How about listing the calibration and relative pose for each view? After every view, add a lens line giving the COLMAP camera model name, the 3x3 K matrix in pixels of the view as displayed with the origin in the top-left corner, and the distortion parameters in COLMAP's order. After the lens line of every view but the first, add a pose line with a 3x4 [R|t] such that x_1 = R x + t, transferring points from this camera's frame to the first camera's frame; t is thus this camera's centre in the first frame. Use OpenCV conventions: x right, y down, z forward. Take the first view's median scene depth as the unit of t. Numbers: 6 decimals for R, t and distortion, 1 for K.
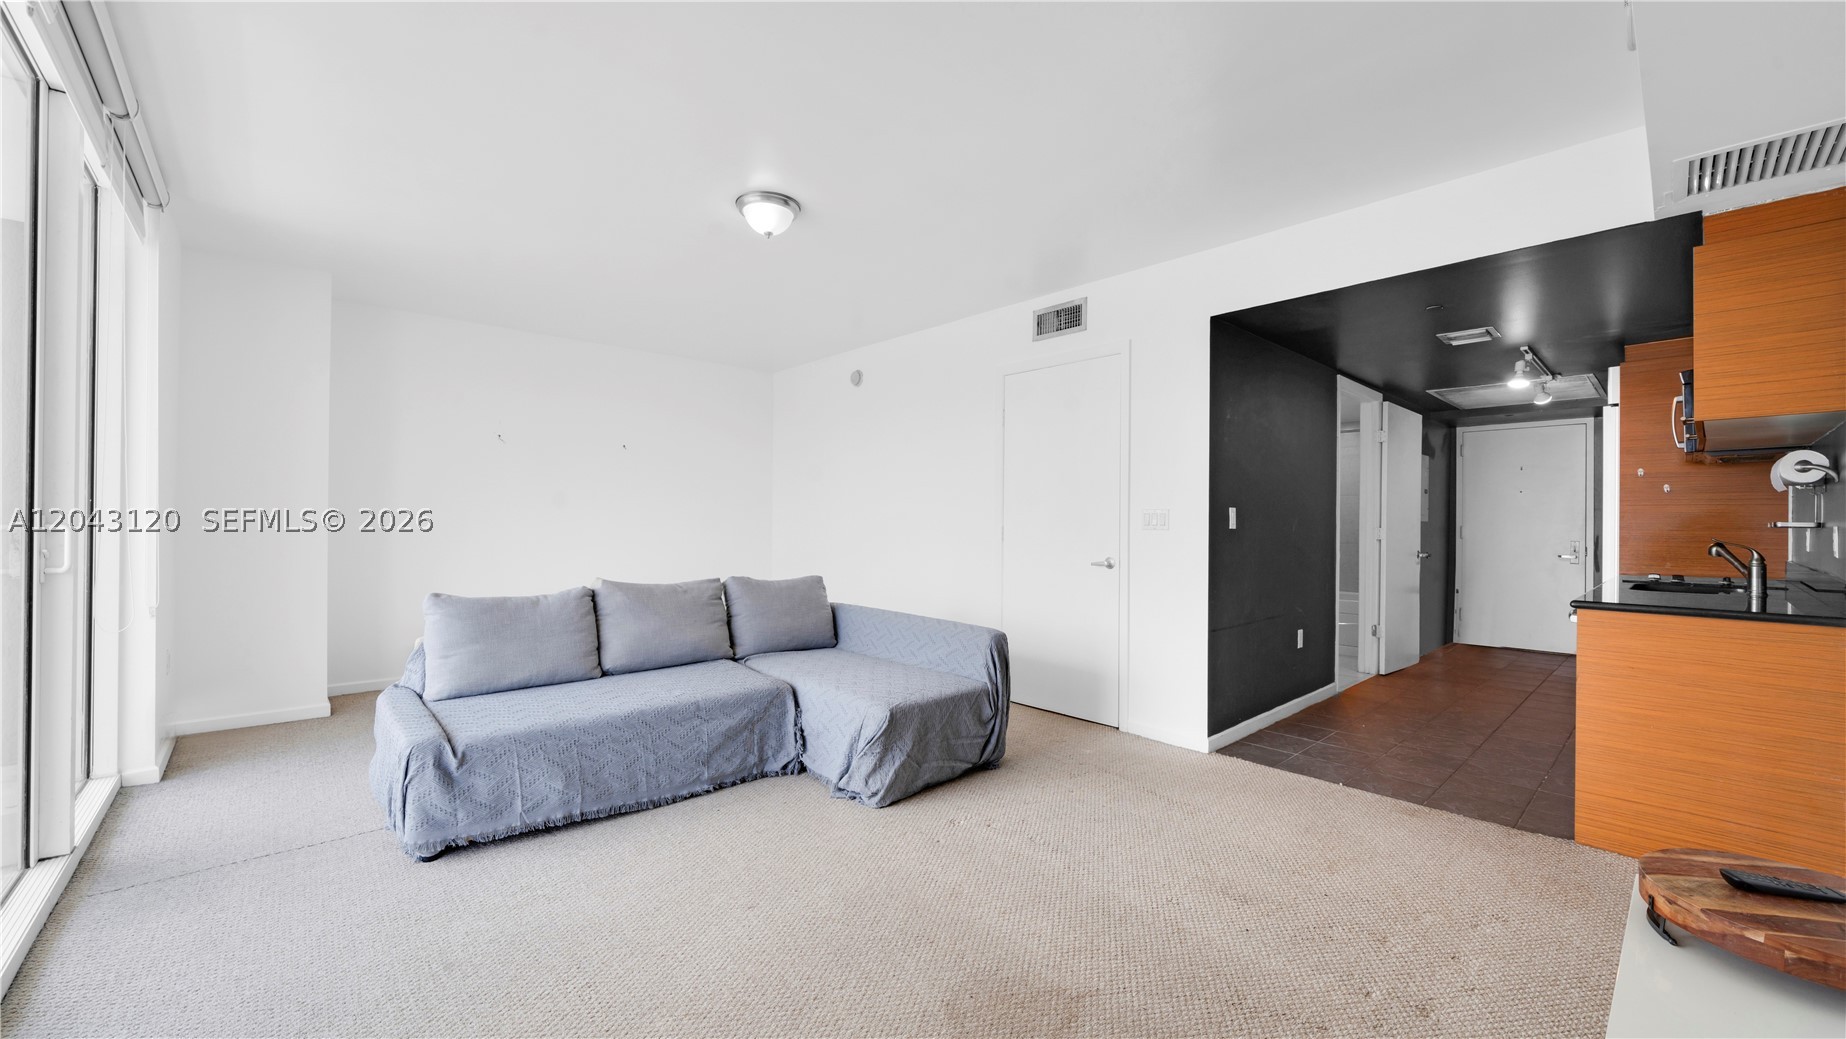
lens RADIAL K [[695.2, 0, 923.4], [0, 695.2, 527.7], [0, 0, 1]] dist [-0.000105, -0.000083]
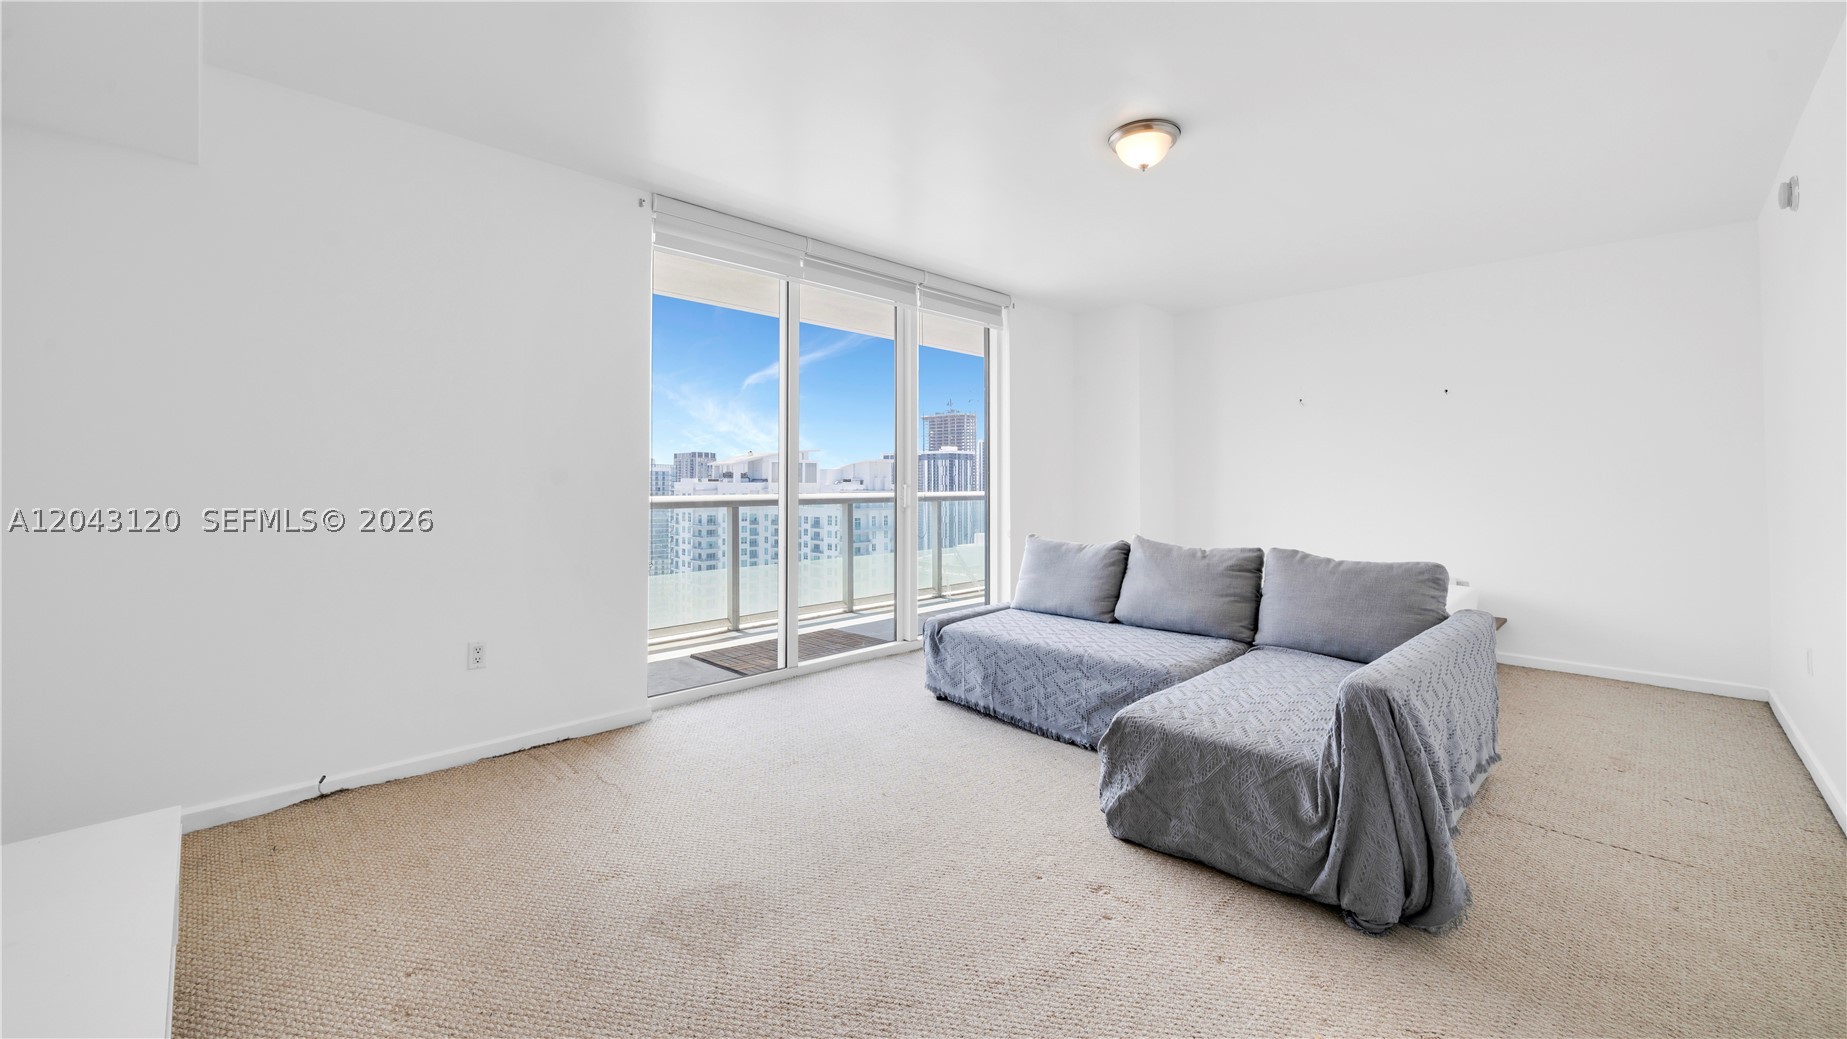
lens RADIAL K [[741.9, 0, 932.9], [0, 741.9, 475.2], [0, 0, 1]] dist [0.000082, -0.000025]
pose [[0.042322, -0.012987, -0.999020, 0.722586], [-0.003944, 0.999906, -0.013166, -0.003170], [0.999096, 0.004498, 0.042267, 0.681954]]
